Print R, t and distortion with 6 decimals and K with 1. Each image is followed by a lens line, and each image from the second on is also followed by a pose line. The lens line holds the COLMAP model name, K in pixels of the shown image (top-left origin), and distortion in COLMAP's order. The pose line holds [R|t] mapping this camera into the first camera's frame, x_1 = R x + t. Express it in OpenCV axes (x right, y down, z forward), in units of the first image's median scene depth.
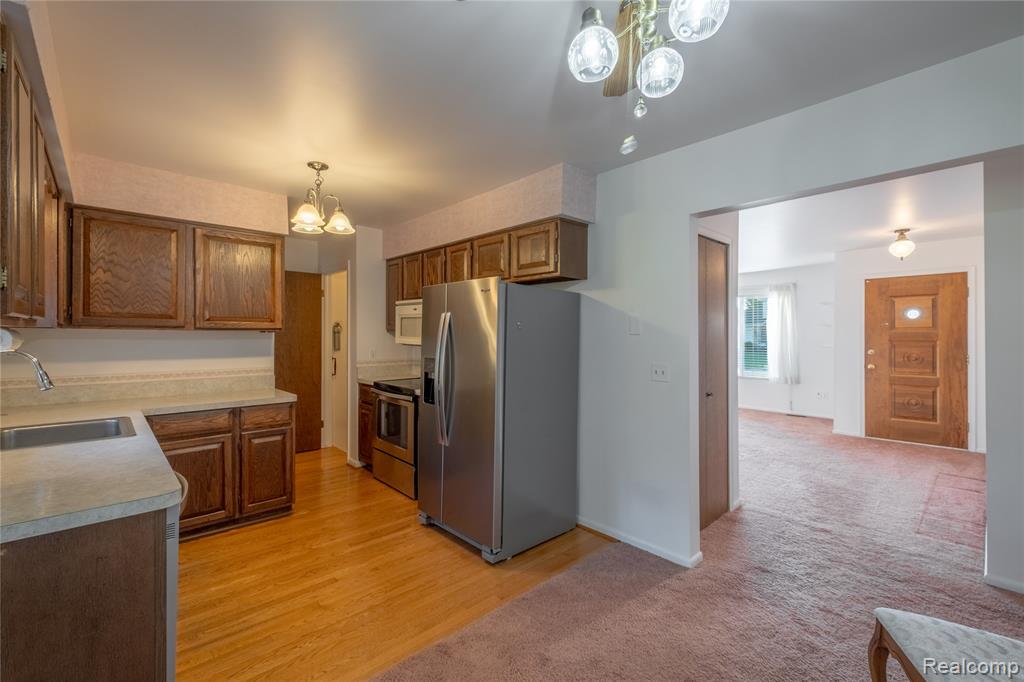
lens RADIAL K [[439.2, 0, 519.2], [0, 439.2, 337.4], [0, 0, 1]] dist [0.001131, 0.000083]
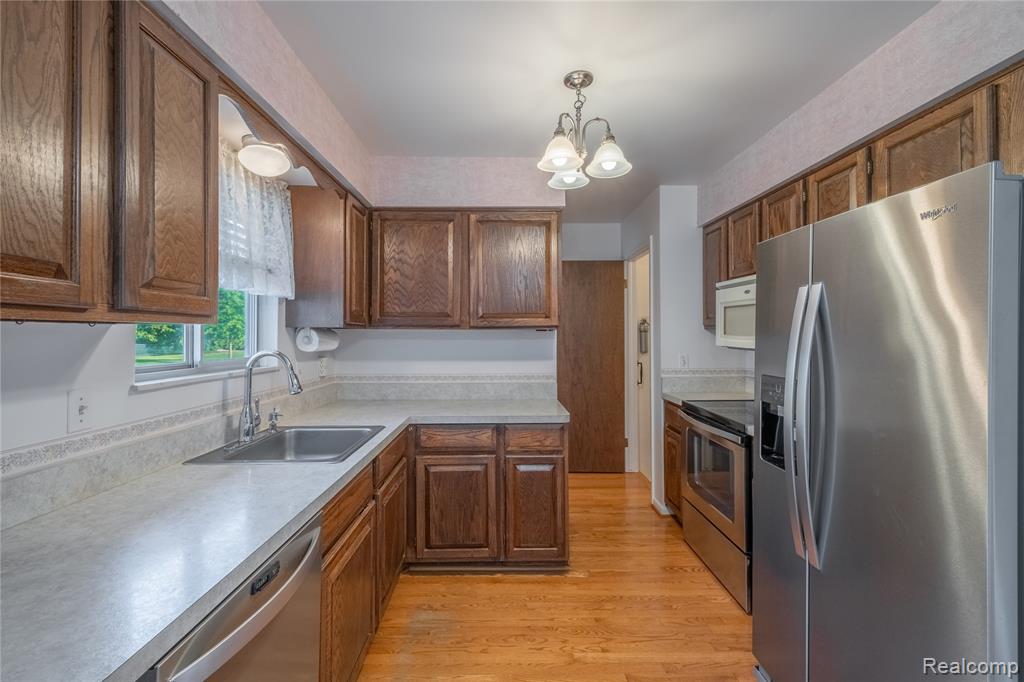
lens RADIAL K [[446.5, 0, 503.6], [0, 446.5, 331.4], [0, 0, 1]] dist [0.019362, -0.000156]
pose [[0.731010, -0.010713, -0.682283, -0.068895], [0.001913, 0.999905, -0.013651, 0.000177], [0.682364, 0.008673, 0.730961, 0.373249]]
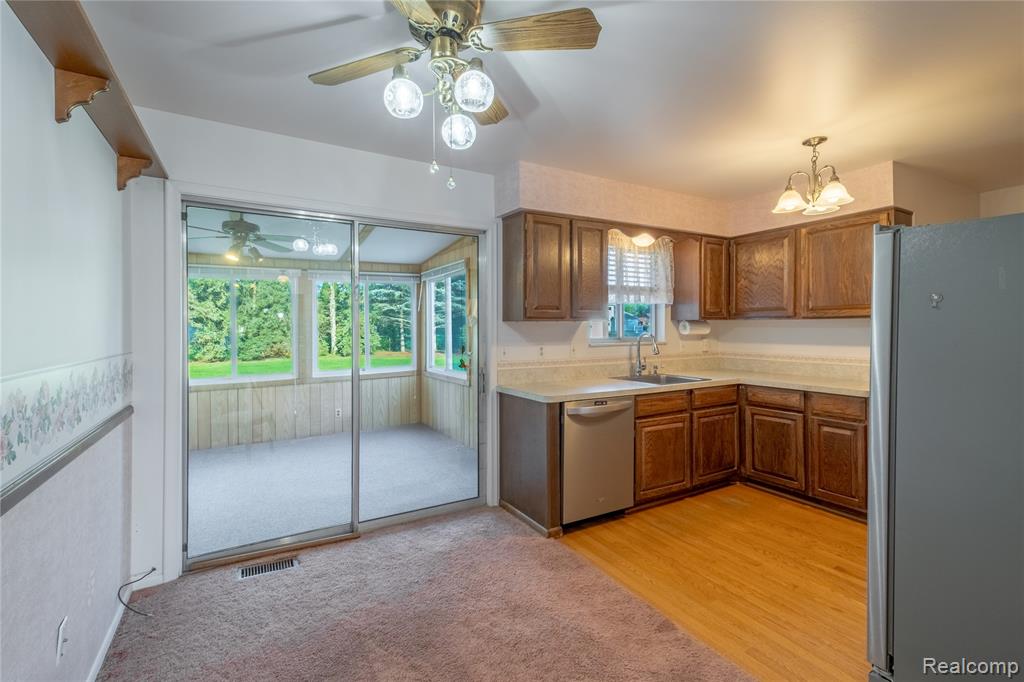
lens RADIAL K [[451.7, 0, 512.8], [0, 451.7, 328.0], [0, 0, 1]] dist [0.000057, 0.000003]
pose [[-0.221006, 0.000074, -0.975272, 0.543615], [0.002178, 0.999998, -0.000418, 0.004746], [0.975270, -0.002217, -0.221006, 0.512088]]
